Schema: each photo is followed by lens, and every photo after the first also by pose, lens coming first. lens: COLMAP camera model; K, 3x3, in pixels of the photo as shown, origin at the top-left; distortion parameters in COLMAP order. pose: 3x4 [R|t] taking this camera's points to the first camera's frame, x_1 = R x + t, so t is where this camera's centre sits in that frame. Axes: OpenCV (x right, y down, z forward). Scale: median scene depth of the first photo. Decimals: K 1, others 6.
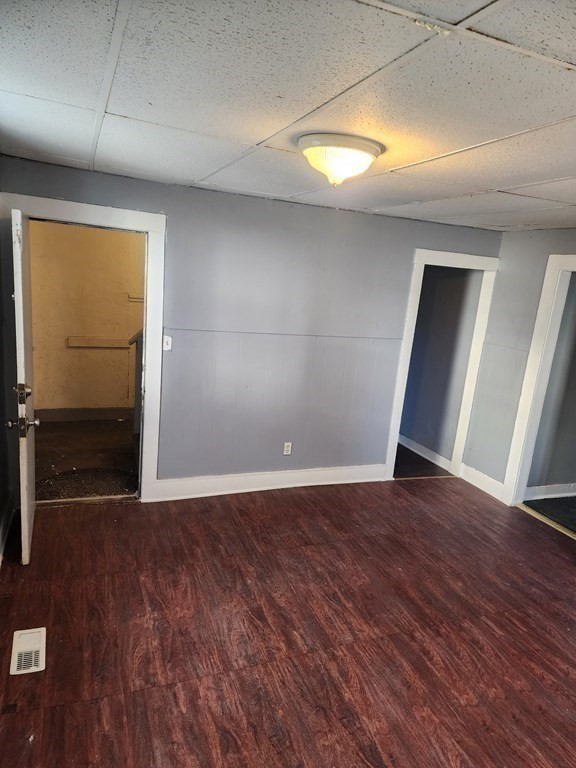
lens RADIAL K [[512.7, 0, 280.8], [0, 512.7, 388.9], [0, 0, 1]] dist [0.066494, -0.062903]
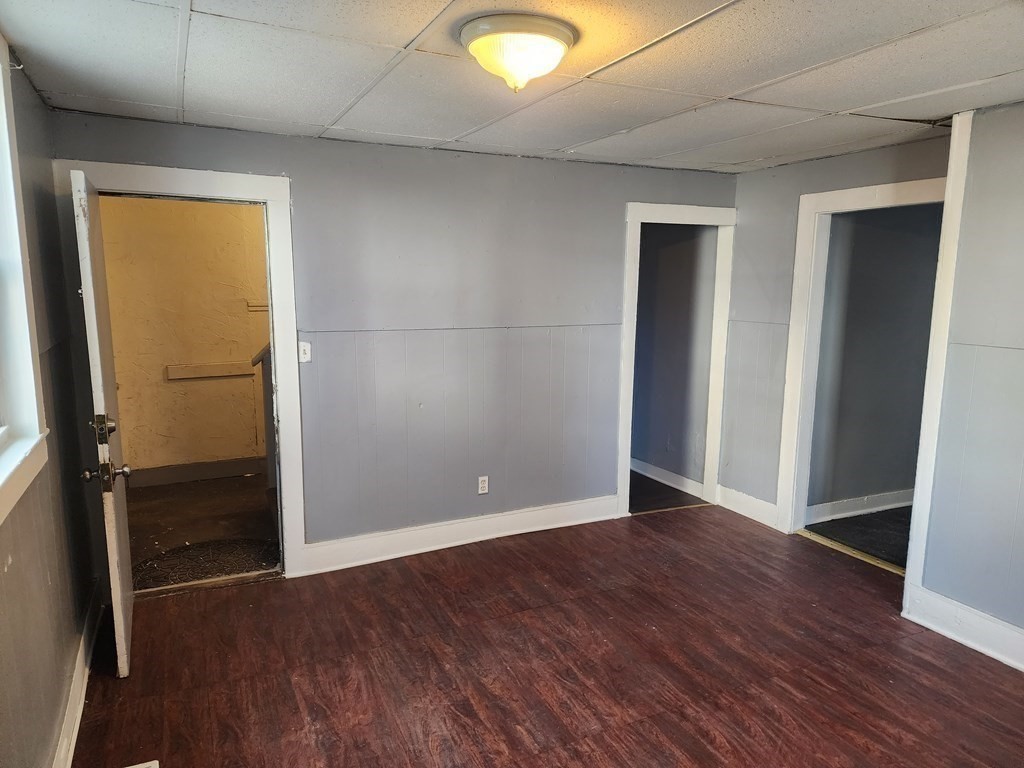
lens RADIAL K [[683.6, 0, 495.0], [0, 683.6, 390.2], [0, 0, 1]] dist [0.066494, -0.062903]
pose [[0.994566, -0.091802, 0.049104, -0.008305], [0.094419, 0.994070, -0.053942, 0.052943], [-0.043861, 0.058286, 0.997336, 0.030578]]
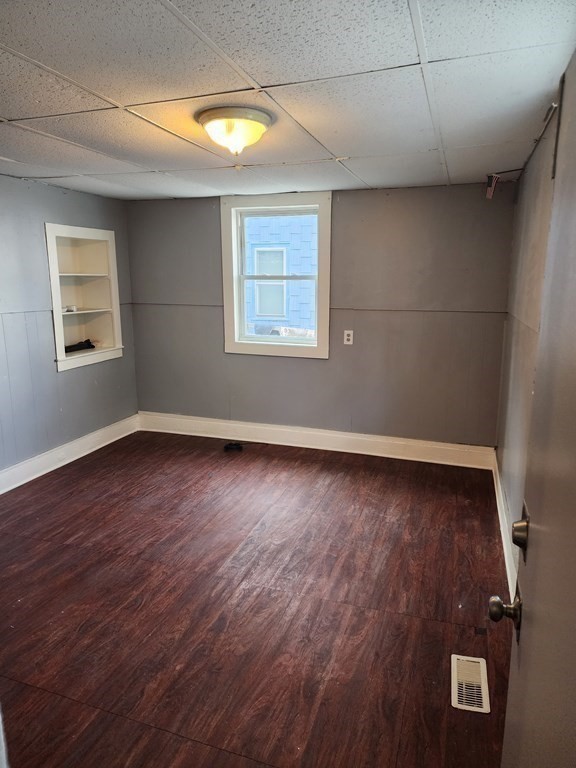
lens RADIAL K [[512.7, 0, 286.1], [0, 512.7, 381.3], [0, 0, 1]] dist [0.066494, -0.062903]
pose [[-0.760042, -0.211671, 0.614436, -0.528341], [0.073907, 0.911182, 0.405321, -0.261204], [-0.645658, 0.353472, -0.676893, 1.252966]]
